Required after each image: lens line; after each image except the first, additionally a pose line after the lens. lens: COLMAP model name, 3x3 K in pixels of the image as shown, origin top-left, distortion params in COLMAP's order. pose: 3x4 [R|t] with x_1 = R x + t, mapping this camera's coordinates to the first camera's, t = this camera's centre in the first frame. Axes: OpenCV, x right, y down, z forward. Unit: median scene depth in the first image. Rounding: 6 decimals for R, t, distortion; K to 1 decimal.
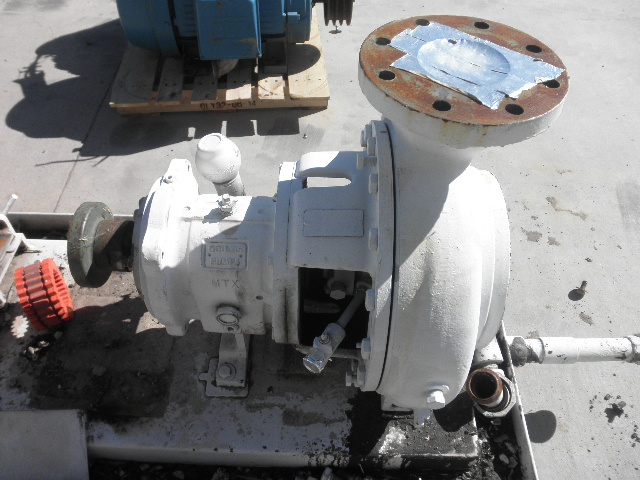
lens RADIAL K [[525.7, 0, 318.3], [0, 525.7, 238.2], [0, 0, 1]] dist [-0.128681, 0.116710]
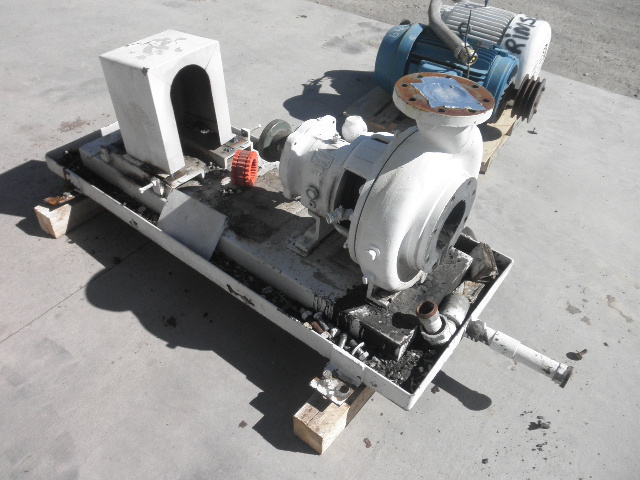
lens RADIAL K [[525.7, 0, 318.3], [0, 525.7, 238.2], [0, 0, 1]] dist [-0.128681, 0.116710]
pose [[0.804370, 0.412401, -0.427685, 0.594250], [-0.477867, 0.876816, -0.053270, 0.311600], [0.353032, 0.247225, 0.902357, -0.546830]]
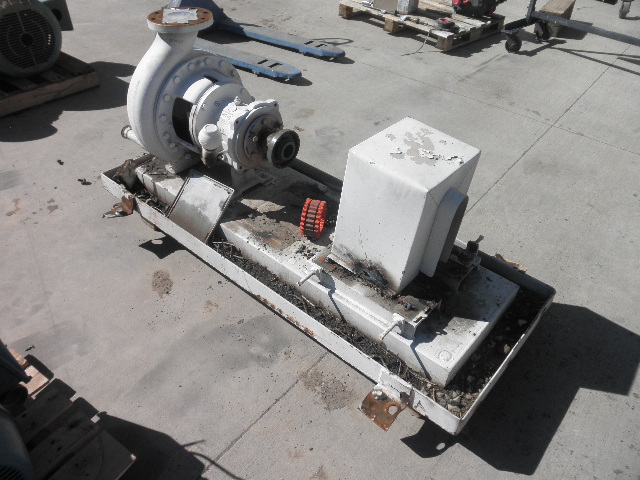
lens RADIAL K [[525.7, 0, 318.3], [0, 525.7, 238.2], [0, 0, 1]] dist [-0.128681, 0.116710]
pose [[-0.768111, -0.436480, 0.468498, -1.472283], [0.454229, 0.144268, 0.879126, -1.516328], [-0.451311, 0.888072, 0.087448, 0.922633]]
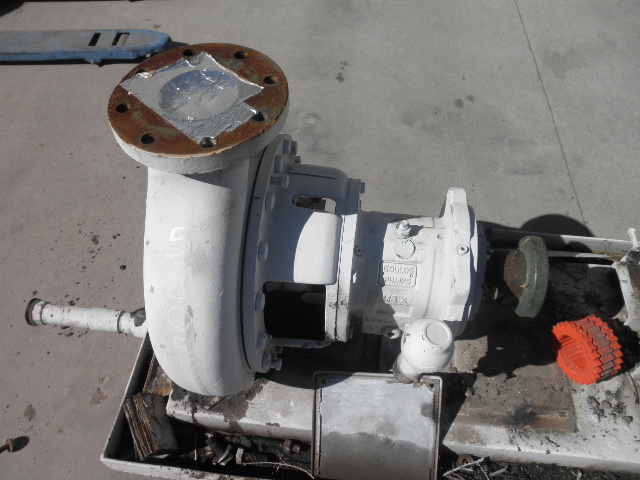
lens RADIAL K [[525.7, 0, 318.3], [0, 525.7, 238.2], [0, 0, 1]] dist [-0.128681, 0.116710]
pose [[-0.995888, -0.074922, 0.050935, -0.041480], [0.065556, -0.207889, 0.975953, -0.900980], [-0.062531, 0.975279, 0.211946, 0.620444]]
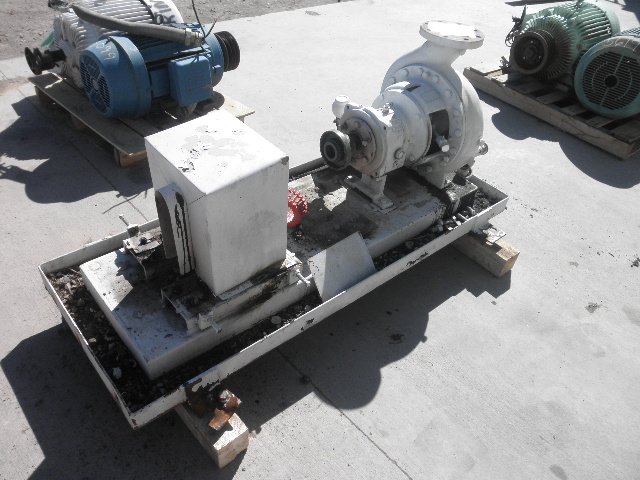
lens RADIAL K [[525.7, 0, 318.3], [0, 525.7, 238.2], [0, 0, 1]] dist [-0.128681, 0.116710]
pose [[0.739399, -0.385809, 0.551762, -1.546220], [0.449202, 0.893145, 0.022552, 0.217877], [-0.501505, 0.231178, 0.833697, -0.567438]]
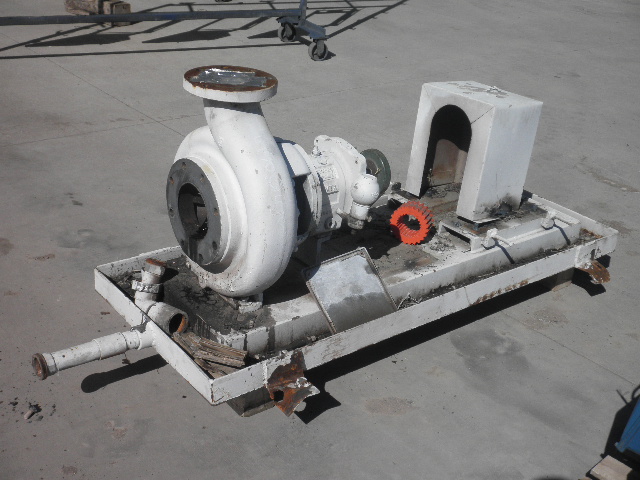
lens RADIAL K [[835.8, 0, 320.0], [0, 835.8, 240.0], [0, 0, 1]] dist [-0.009726, 0.016759]
pose [[-0.765743, 0.209990, -0.607900, 1.371664], [-0.542989, 0.295466, 0.786043, -1.875439], [0.344675, 0.931989, -0.112228, 1.290412]]
